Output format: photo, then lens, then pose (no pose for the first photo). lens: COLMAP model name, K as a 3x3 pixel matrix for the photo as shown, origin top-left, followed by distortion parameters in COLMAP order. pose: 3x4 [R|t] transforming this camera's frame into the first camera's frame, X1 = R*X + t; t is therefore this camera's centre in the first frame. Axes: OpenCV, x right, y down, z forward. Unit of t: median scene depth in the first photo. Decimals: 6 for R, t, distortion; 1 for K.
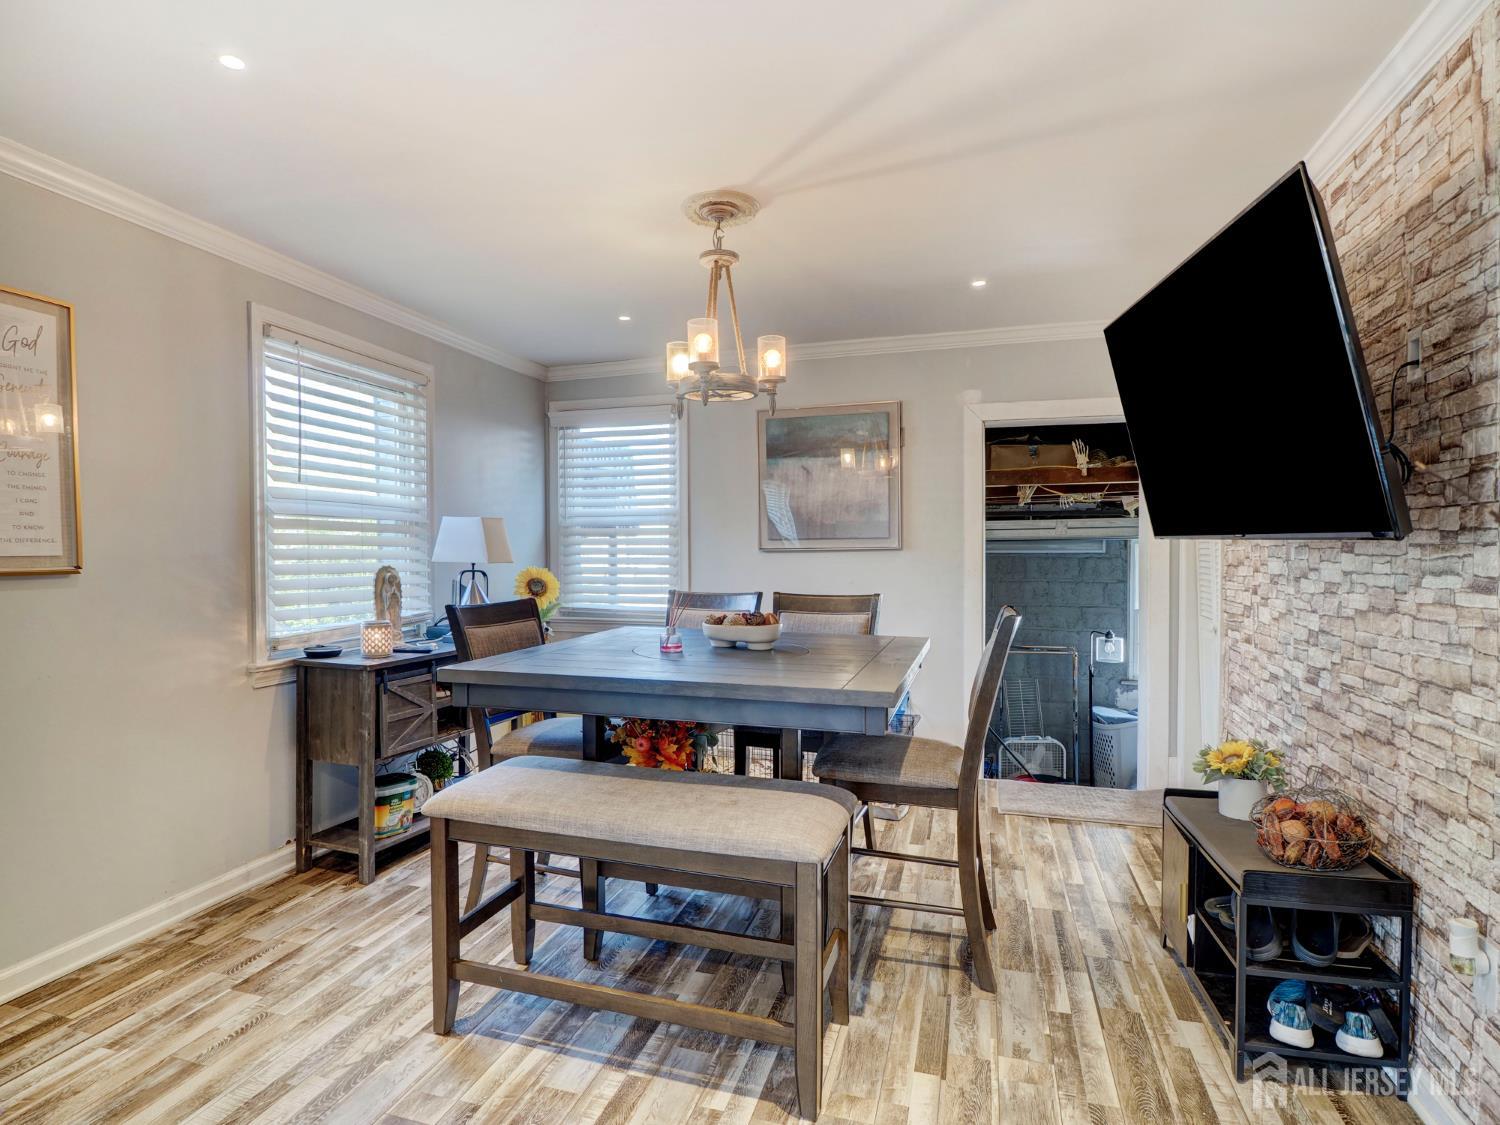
lens RADIAL K [[847.9, 0, 747.9], [0, 847.9, 562.6], [0, 0, 1]] dist [0.001187, -0.005863]
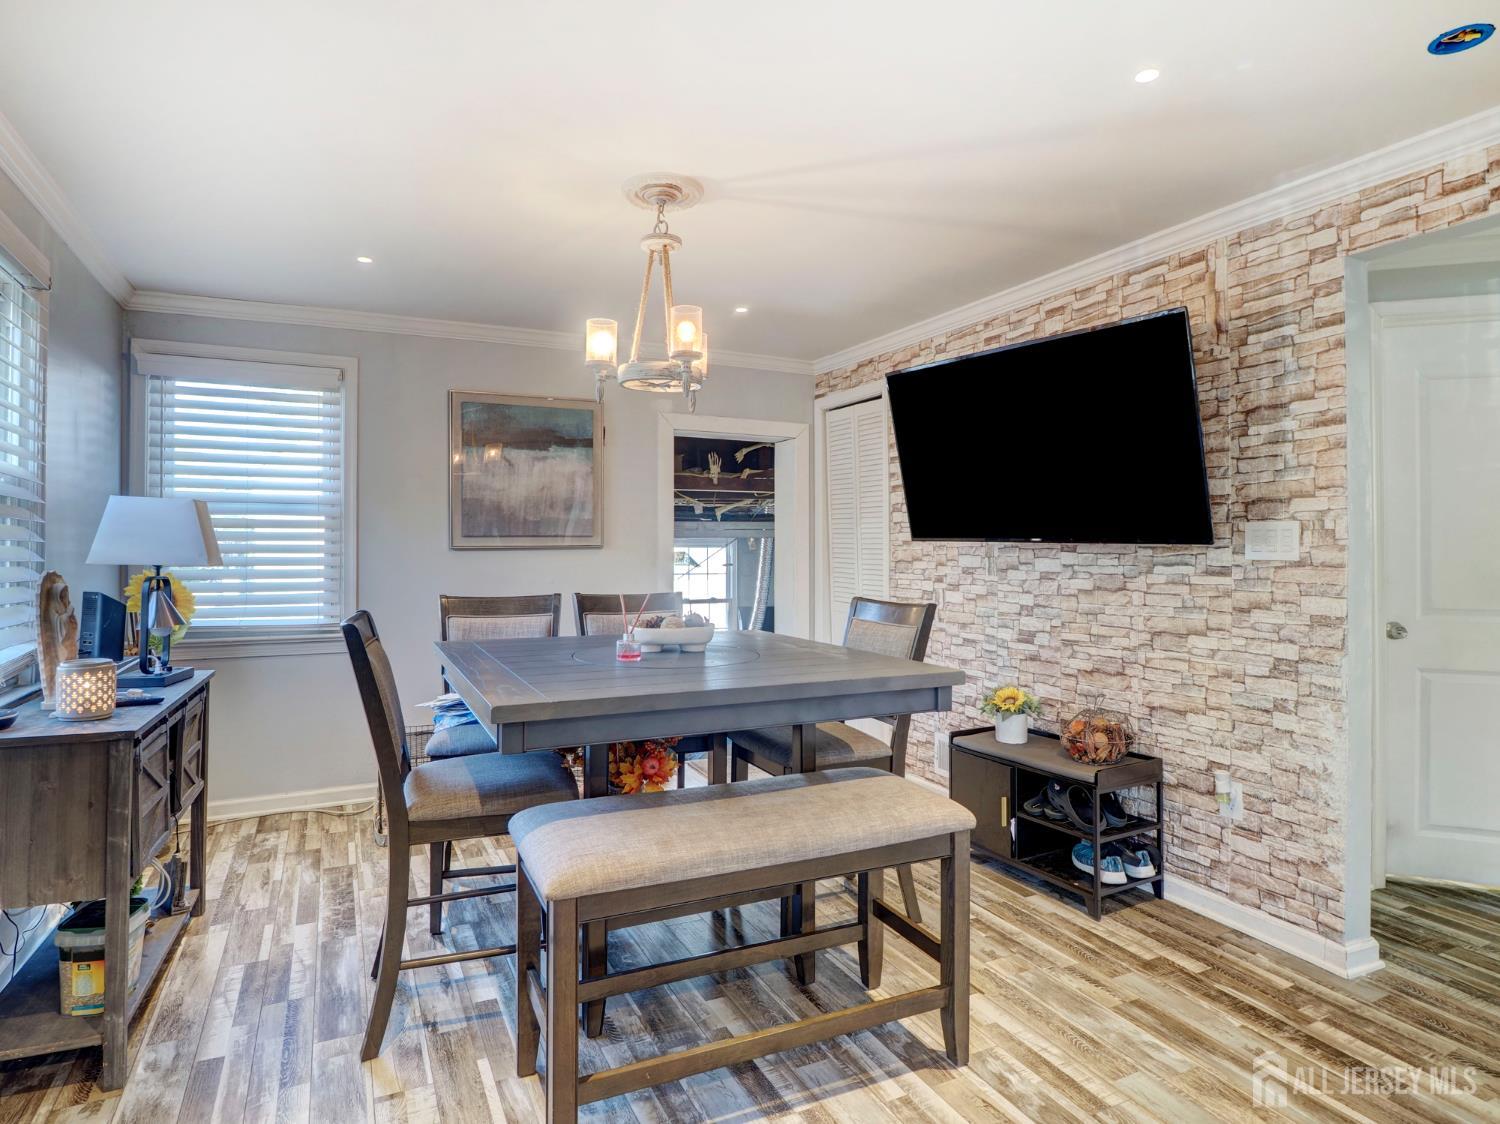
lens RADIAL K [[847.9, 0, 714.6], [0, 847.9, 534.6], [0, 0, 1]] dist [0.001187, -0.005863]
pose [[0.727136, 0.014693, 0.686336, -0.757700], [0.006850, 0.999566, -0.028656, -0.003402], [-0.686459, 0.025538, 0.726720, 0.328792]]
